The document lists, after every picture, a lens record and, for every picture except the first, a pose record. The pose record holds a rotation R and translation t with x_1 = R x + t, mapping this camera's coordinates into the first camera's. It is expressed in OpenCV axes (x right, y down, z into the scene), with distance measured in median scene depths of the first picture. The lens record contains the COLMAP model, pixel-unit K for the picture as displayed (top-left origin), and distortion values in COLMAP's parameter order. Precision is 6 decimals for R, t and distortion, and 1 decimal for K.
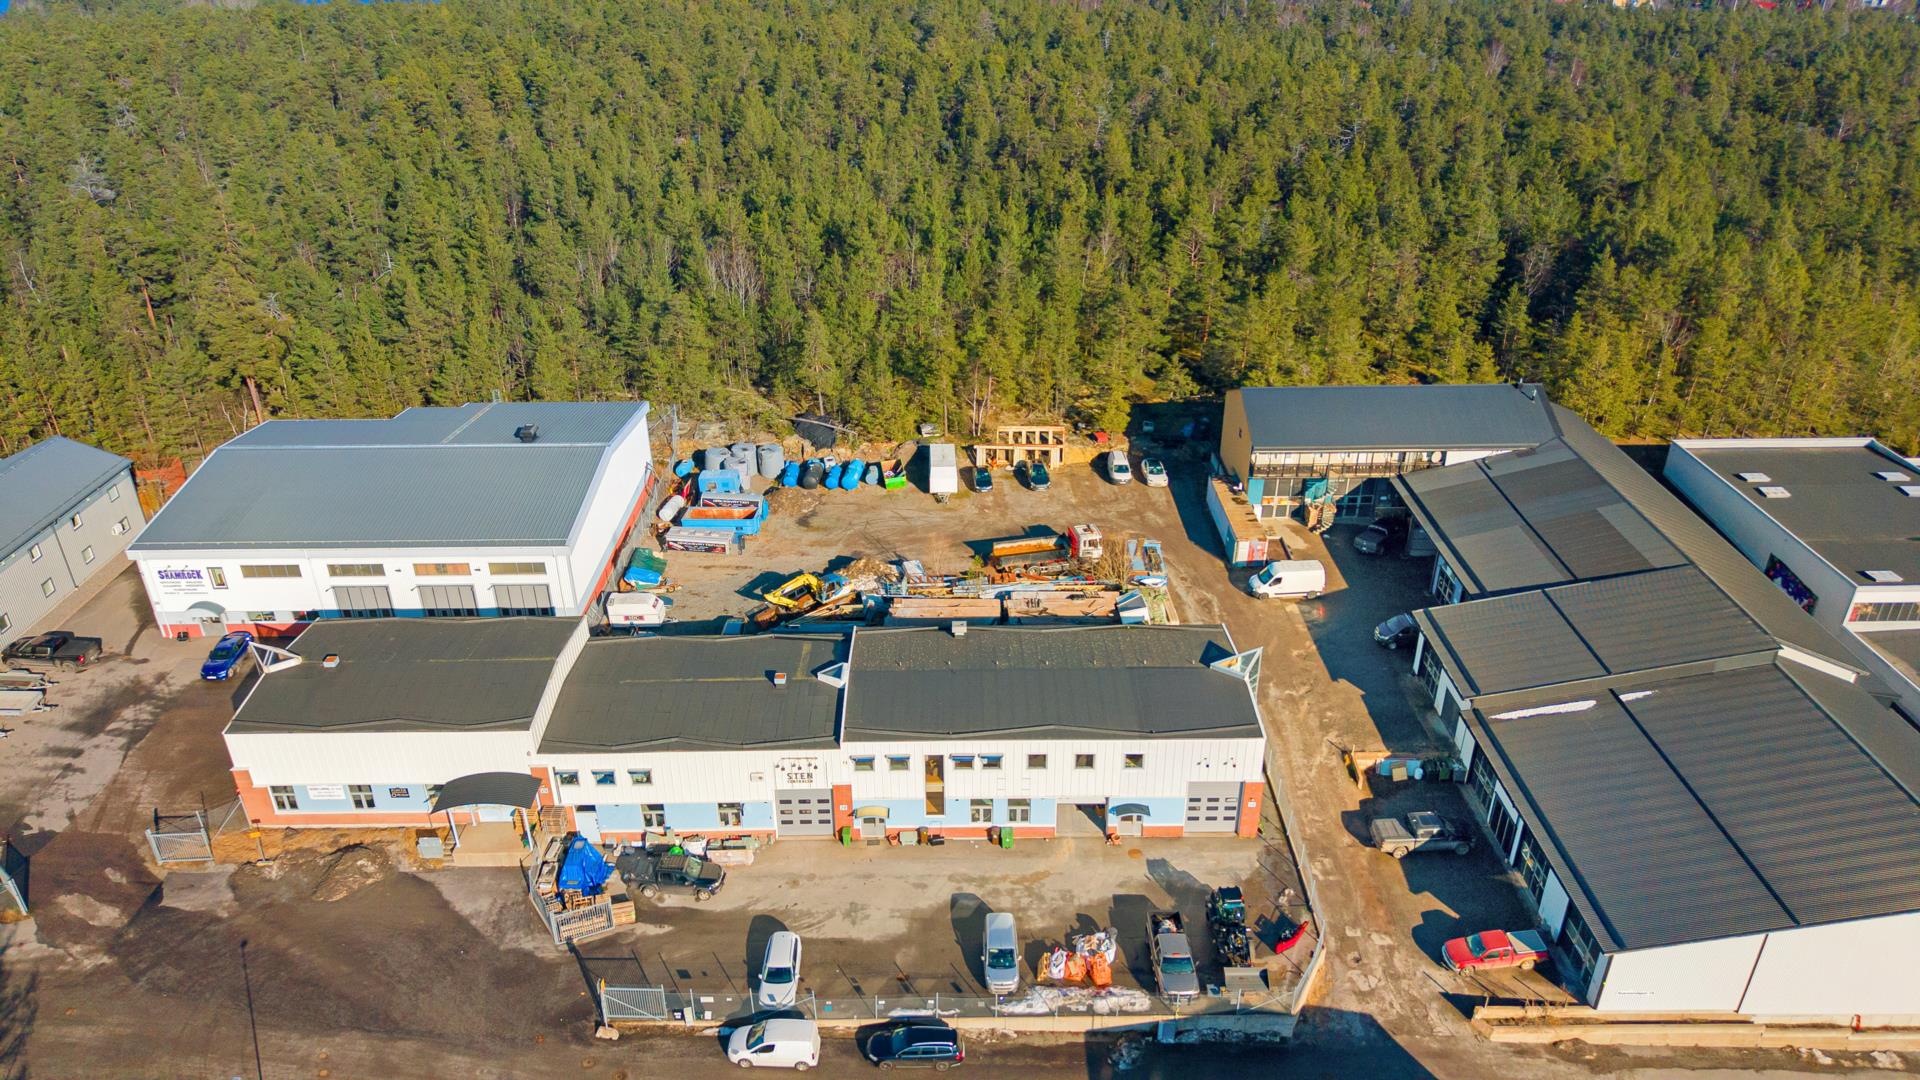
lens RADIAL K [[1281.2, 0, 960.0], [0, 1281.2, 540.0], [0, 0, 1]] dist [0.074782, -0.113444]
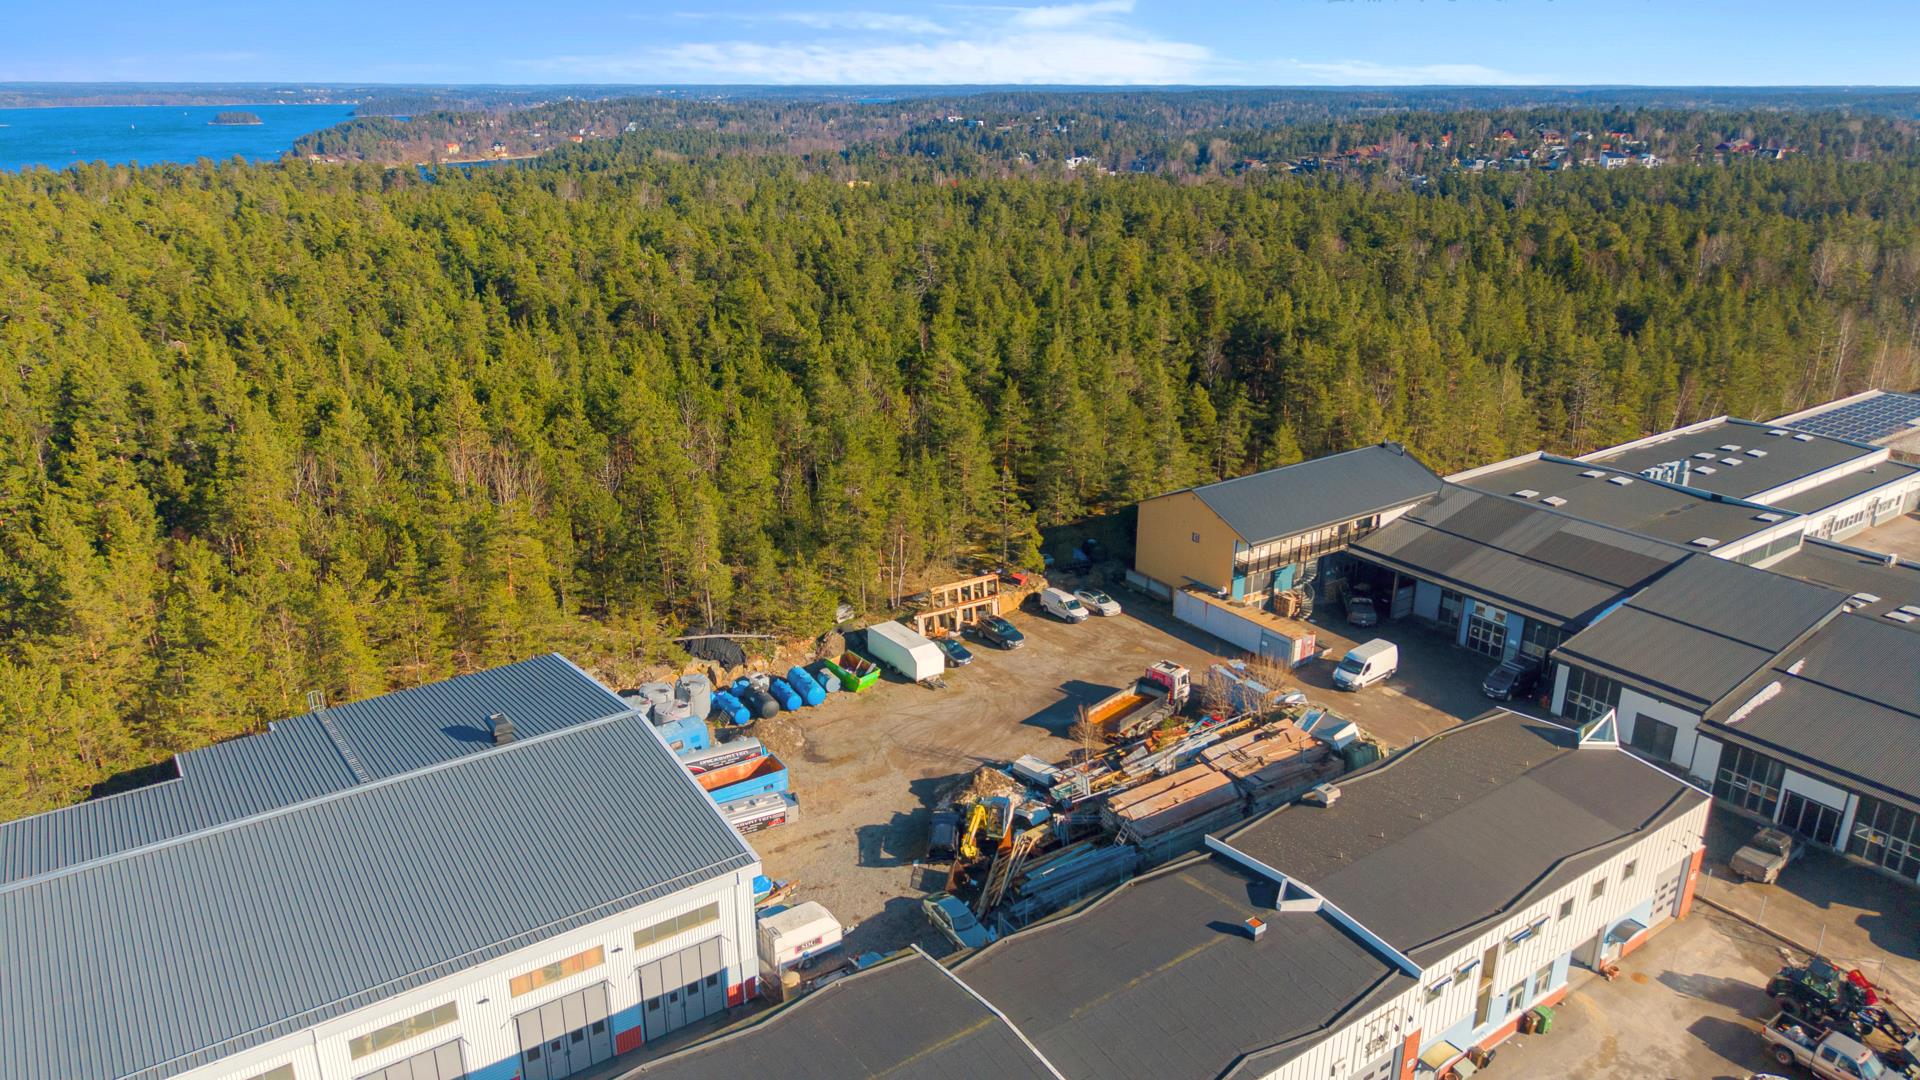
lens RADIAL K [[1281.2, 0, 960.0], [0, 1281.2, 540.0], [0, 0, 1]] dist [0.074782, -0.113444]
pose [[0.819416, -0.184170, 0.542806, -0.403615], [0.257853, 0.964186, -0.062112, -0.062692], [-0.511927, 0.190860, 0.837558, 0.282725]]
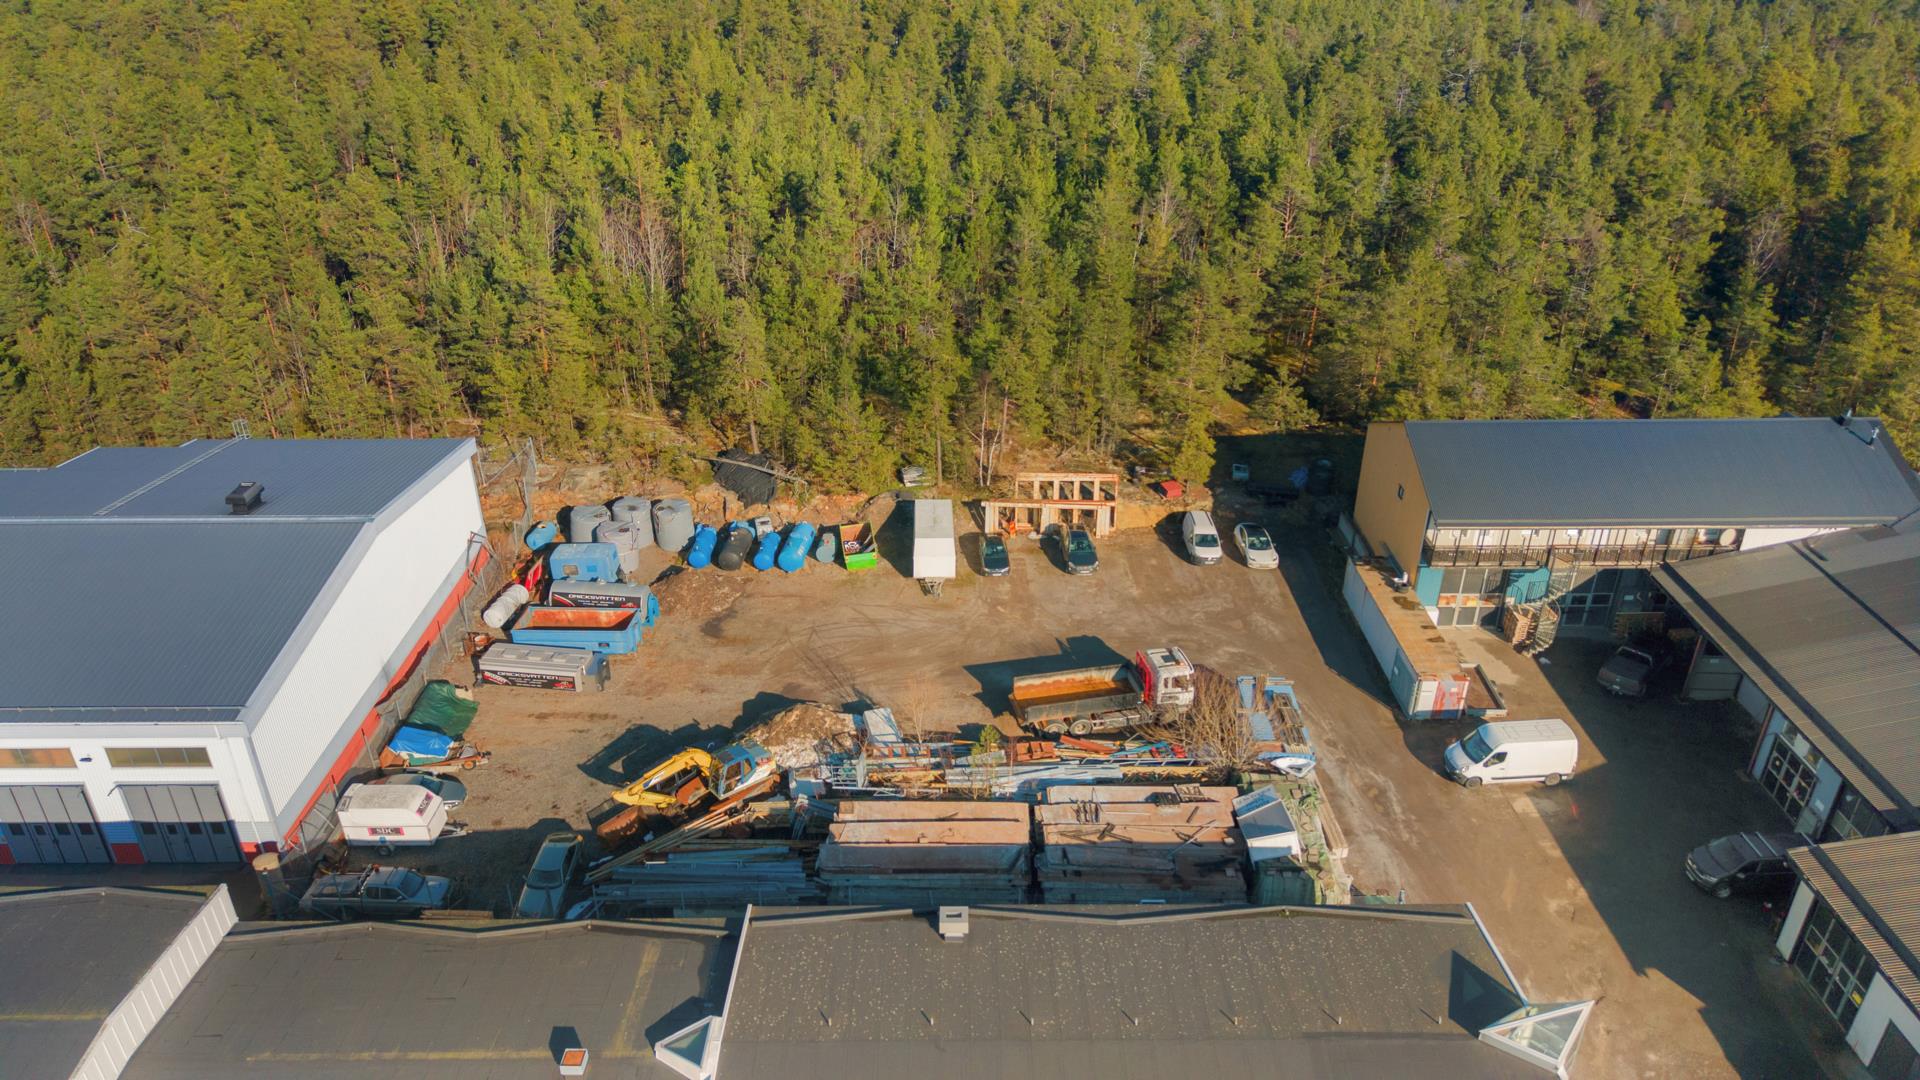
lens RADIAL K [[1277.1, 0, 960.0], [0, 1277.1, 540.0], [0, 0, 1]] dist [0.017195, -0.003250]
pose [[0.999987, 0.004331, -0.002680, 0.001792], [-0.004324, 0.999987, 0.002665, -0.055792], [0.002692, -0.002653, 0.999993, 0.340083]]
